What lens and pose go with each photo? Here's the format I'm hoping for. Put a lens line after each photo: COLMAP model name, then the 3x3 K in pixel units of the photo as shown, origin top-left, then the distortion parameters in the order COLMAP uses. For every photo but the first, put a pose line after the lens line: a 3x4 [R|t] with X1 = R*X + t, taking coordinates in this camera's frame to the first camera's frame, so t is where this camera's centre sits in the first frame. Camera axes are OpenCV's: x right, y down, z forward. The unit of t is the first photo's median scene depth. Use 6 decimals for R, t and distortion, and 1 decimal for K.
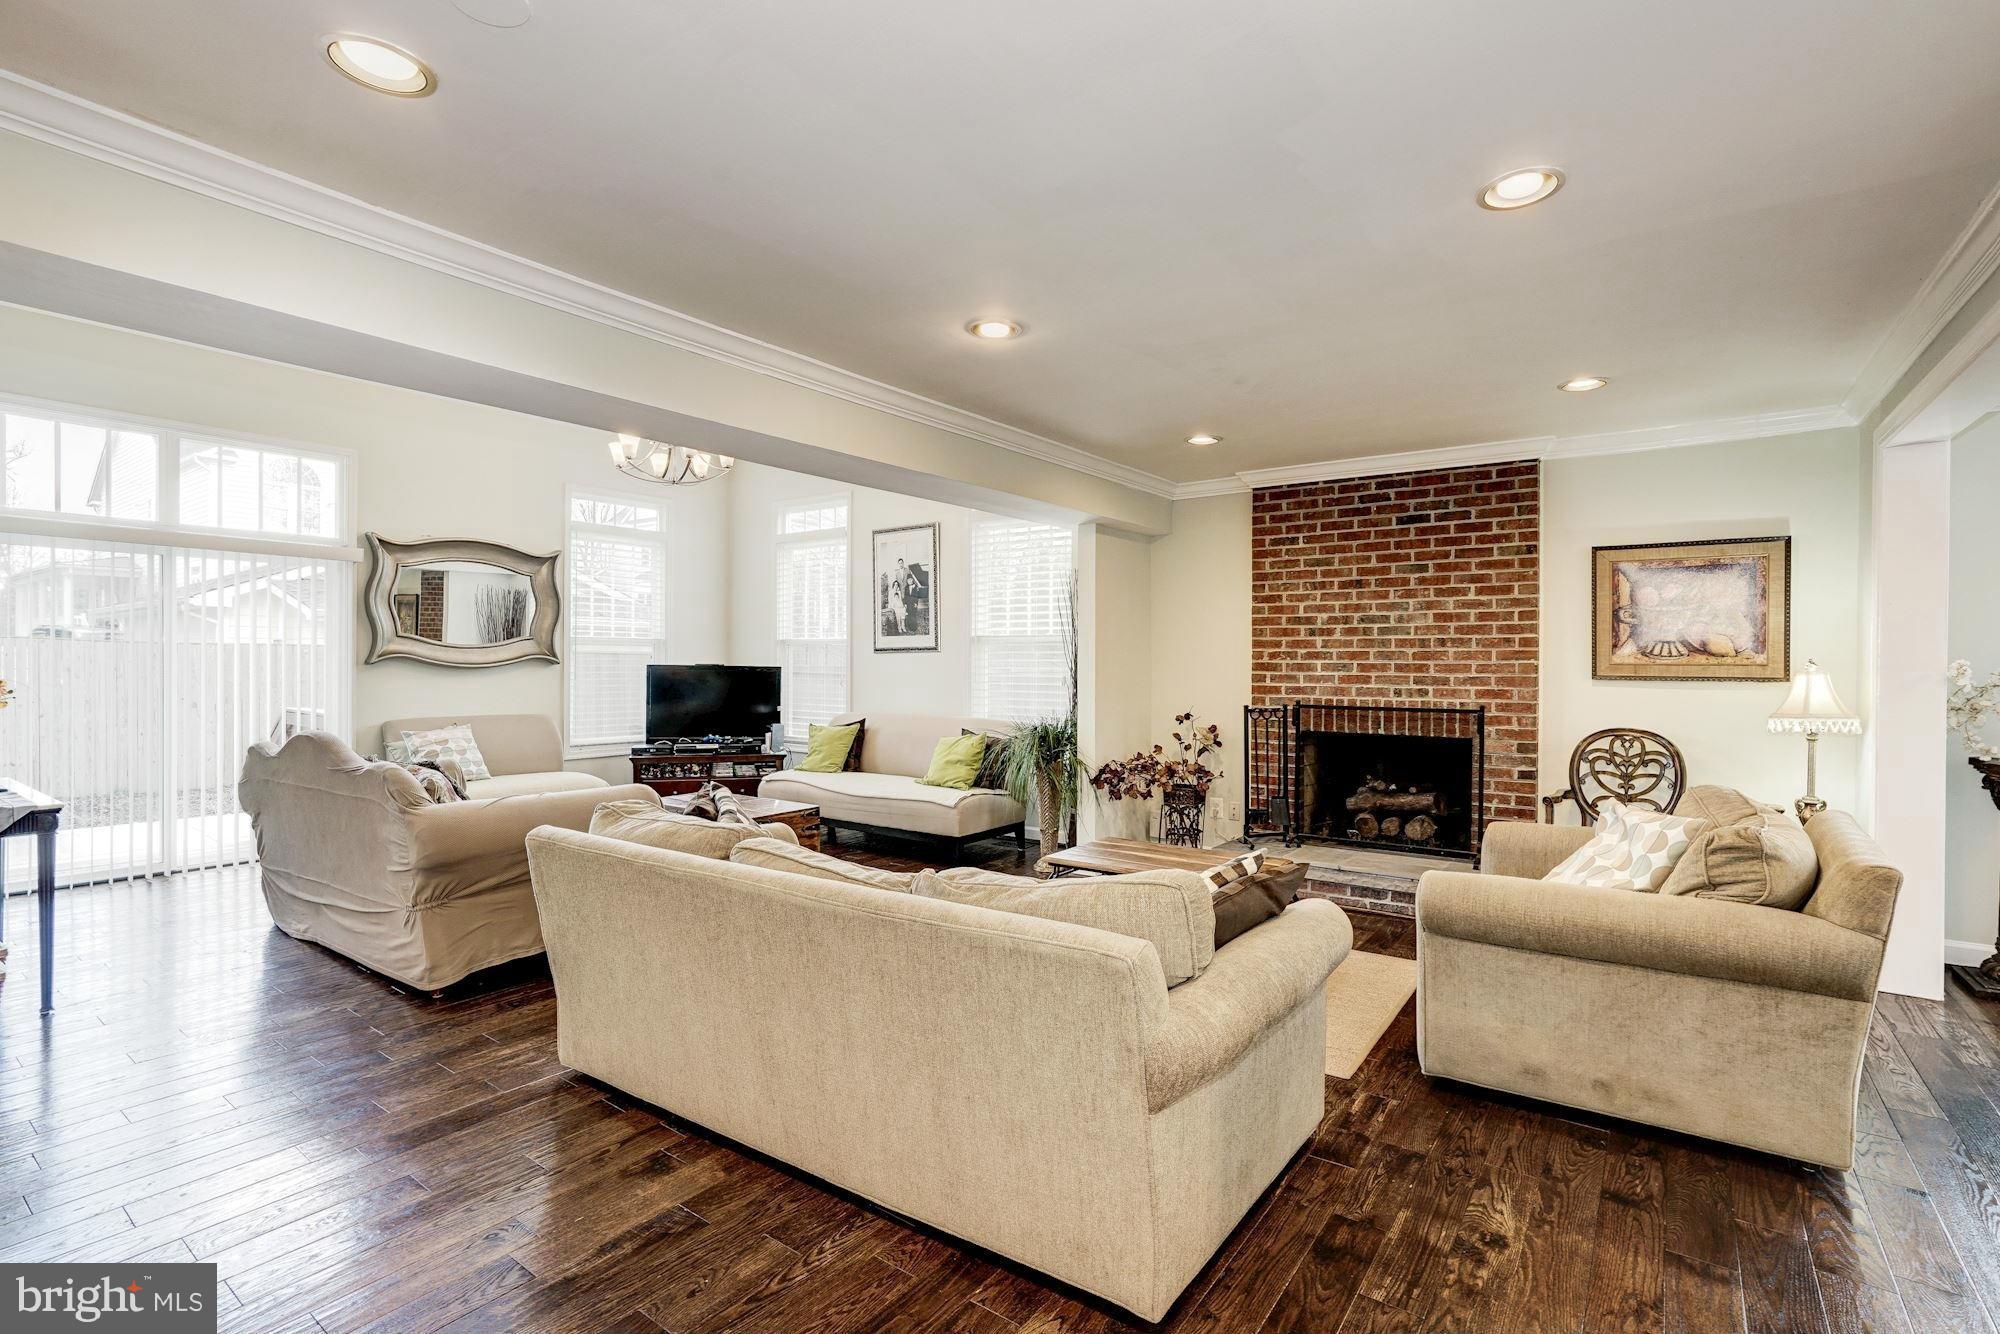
lens RADIAL K [[931.3, 0, 1000.0], [0, 931.3, 667.0], [0, 0, 1]] dist [0.001098, 0.000367]
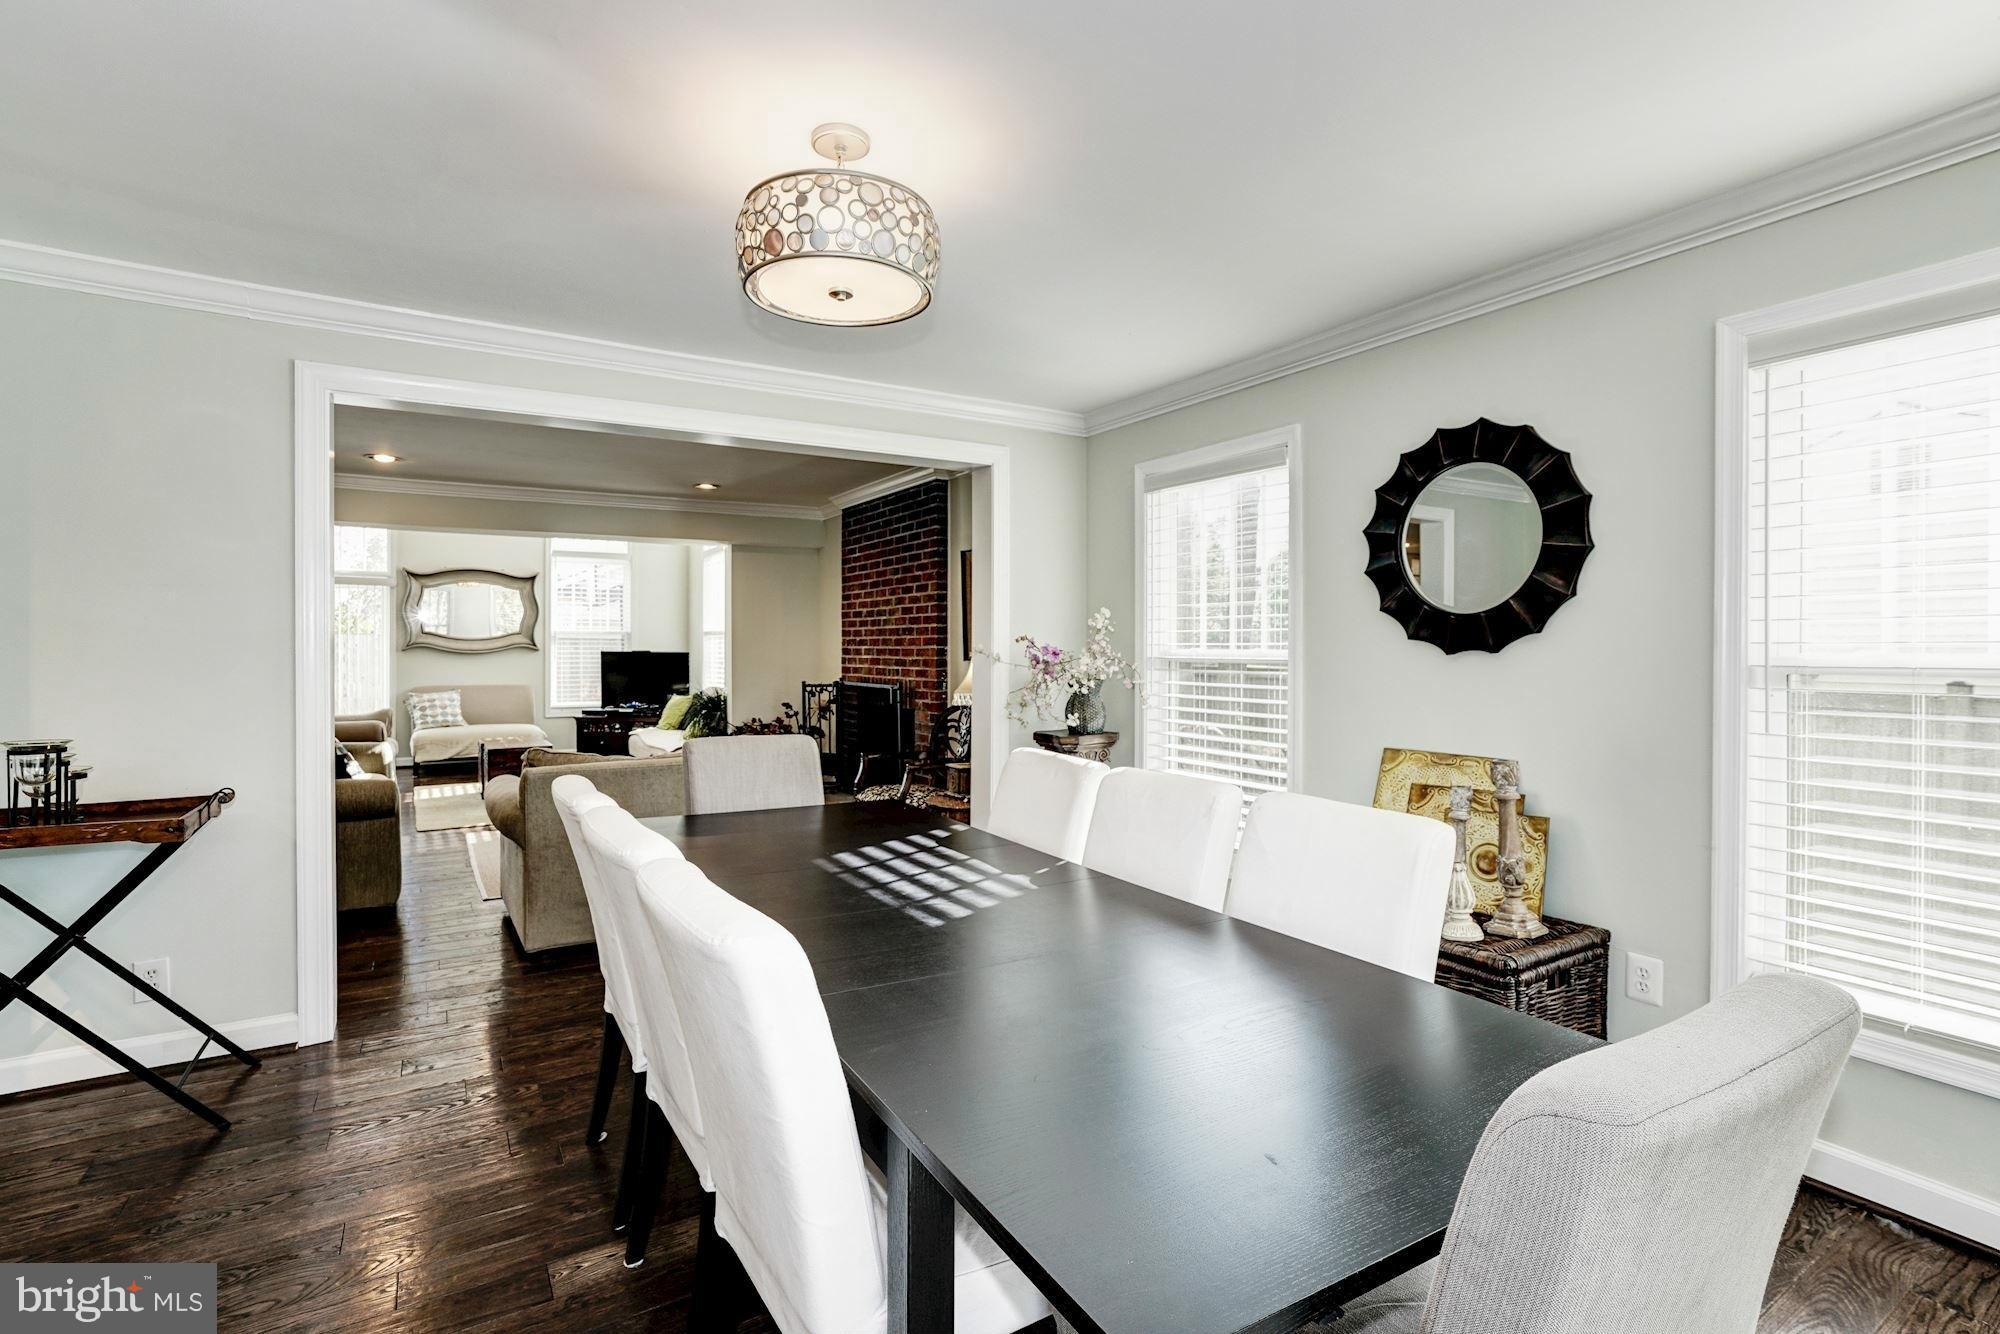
lens RADIAL K [[964.1, 0, 1000.0], [0, 964.1, 667.0], [0, 0, 1]] dist [-0.000215, 0.000048]
pose [[0.913797, 0.003718, -0.406154, 1.053946], [0.002621, 0.999883, 0.015050, 0.001717], [0.406163, -0.014817, 0.913680, -0.104000]]
